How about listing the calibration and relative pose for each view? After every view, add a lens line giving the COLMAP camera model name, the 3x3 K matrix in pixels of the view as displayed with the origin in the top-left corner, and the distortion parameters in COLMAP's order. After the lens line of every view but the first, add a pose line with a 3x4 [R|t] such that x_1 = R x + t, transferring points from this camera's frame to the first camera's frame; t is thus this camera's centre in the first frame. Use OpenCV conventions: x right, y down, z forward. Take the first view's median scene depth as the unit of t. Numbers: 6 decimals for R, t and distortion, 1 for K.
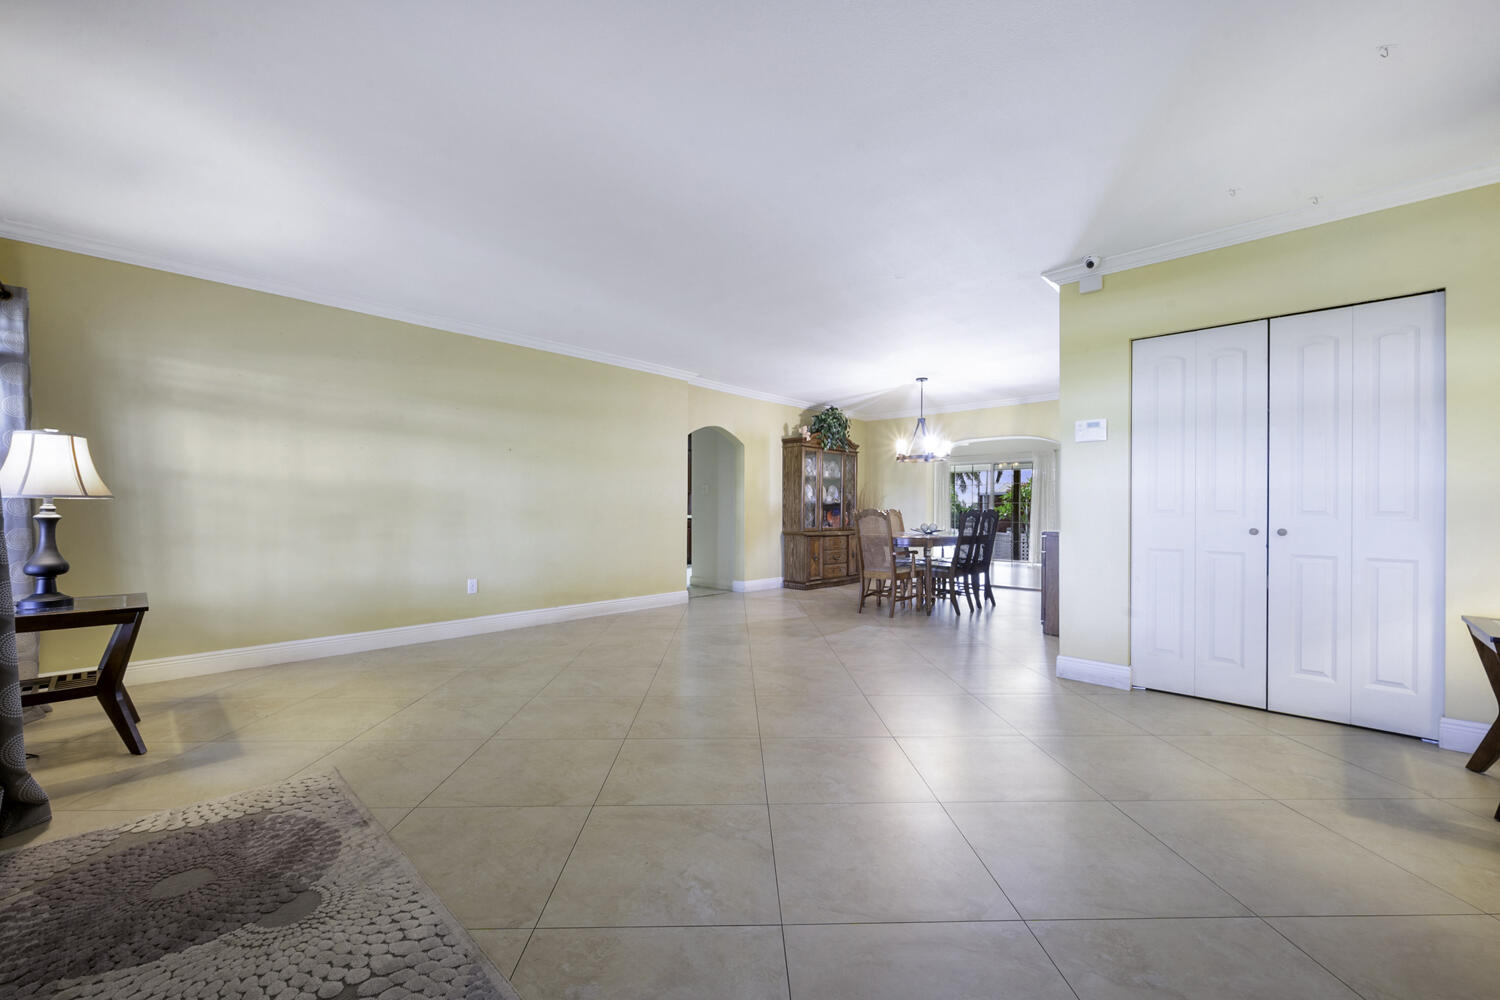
lens RADIAL K [[591.7, 0, 743.7], [0, 591.7, 510.9], [0, 0, 1]] dist [0.000089, -0.000477]
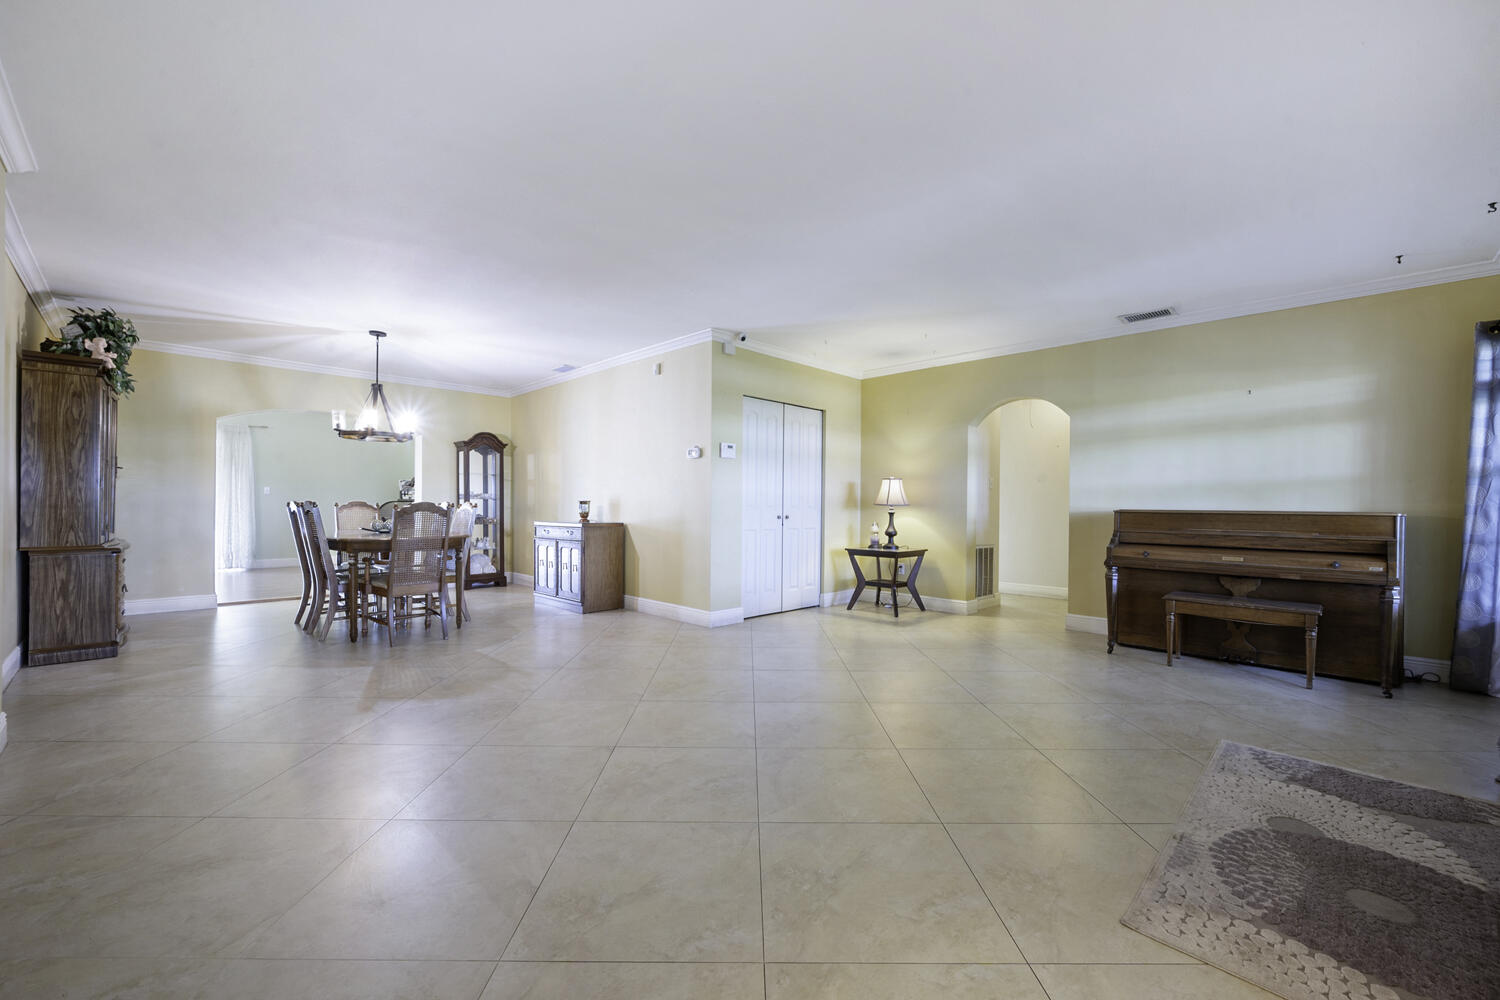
lens RADIAL K [[591.7, 0, 759.3], [0, 591.7, 505.0], [0, 0, 1]] dist [0.000089, -0.000477]
pose [[0.019122, -0.005581, 0.999802, -1.033732], [-0.005222, 0.999970, 0.005682, -0.013848], [-0.999804, -0.005329, 0.019092, 1.069701]]
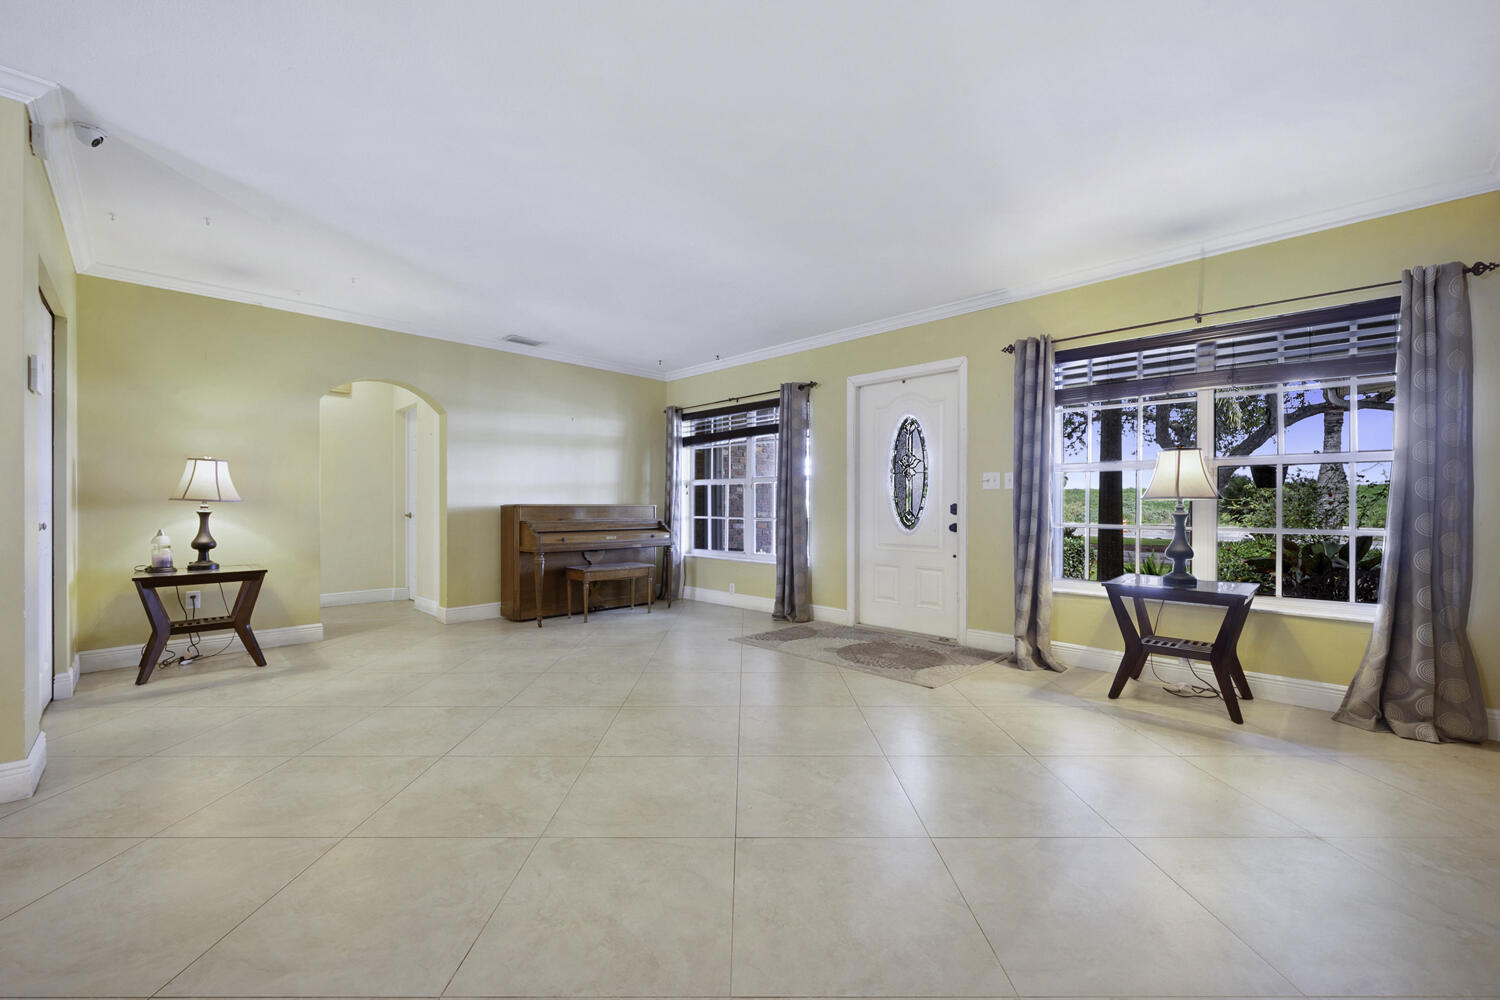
lens RADIAL K [[591.7, 0, 742.6], [0, 591.7, 498.5], [0, 0, 1]] dist [0.000089, -0.000477]
pose [[-0.998780, -0.004218, 0.049201, -0.239929], [-0.004596, 0.999961, -0.007587, -0.004967], [-0.049167, -0.007804, -0.998760, 1.886777]]
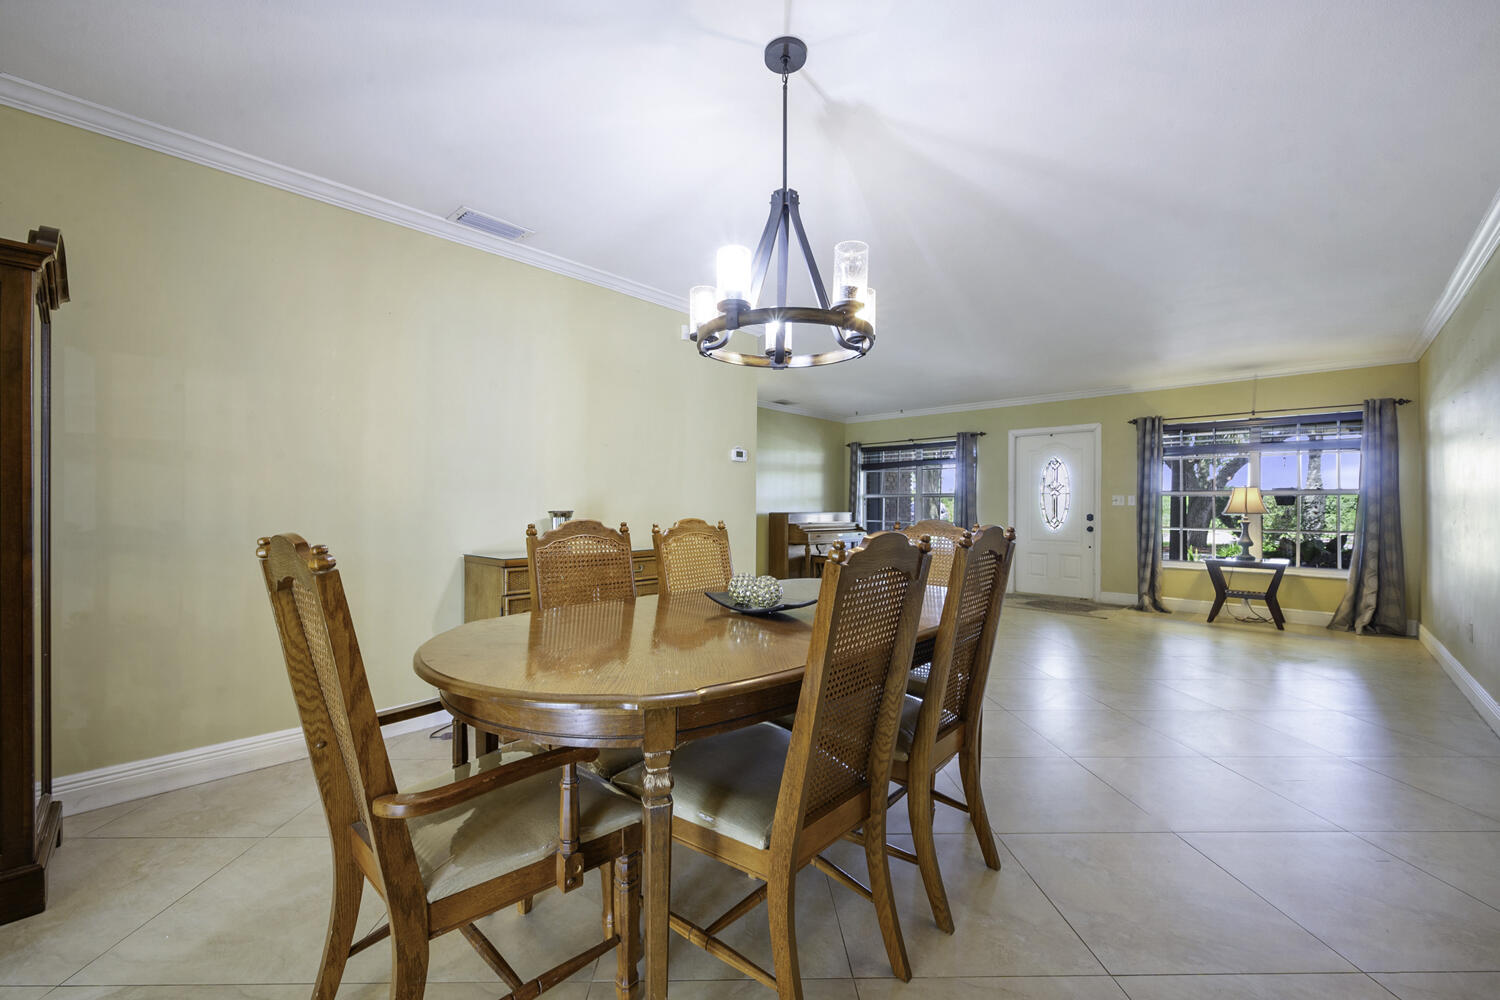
lens RADIAL K [[591.7, 0, 738.3], [0, 591.7, 502.2], [0, 0, 1]] dist [0.000089, -0.000477]
pose [[-0.999822, -0.007540, 0.017312, 0.698670], [-0.007598, 0.999966, -0.003276, -0.036997], [-0.017287, -0.003407, -0.999845, 2.797170]]
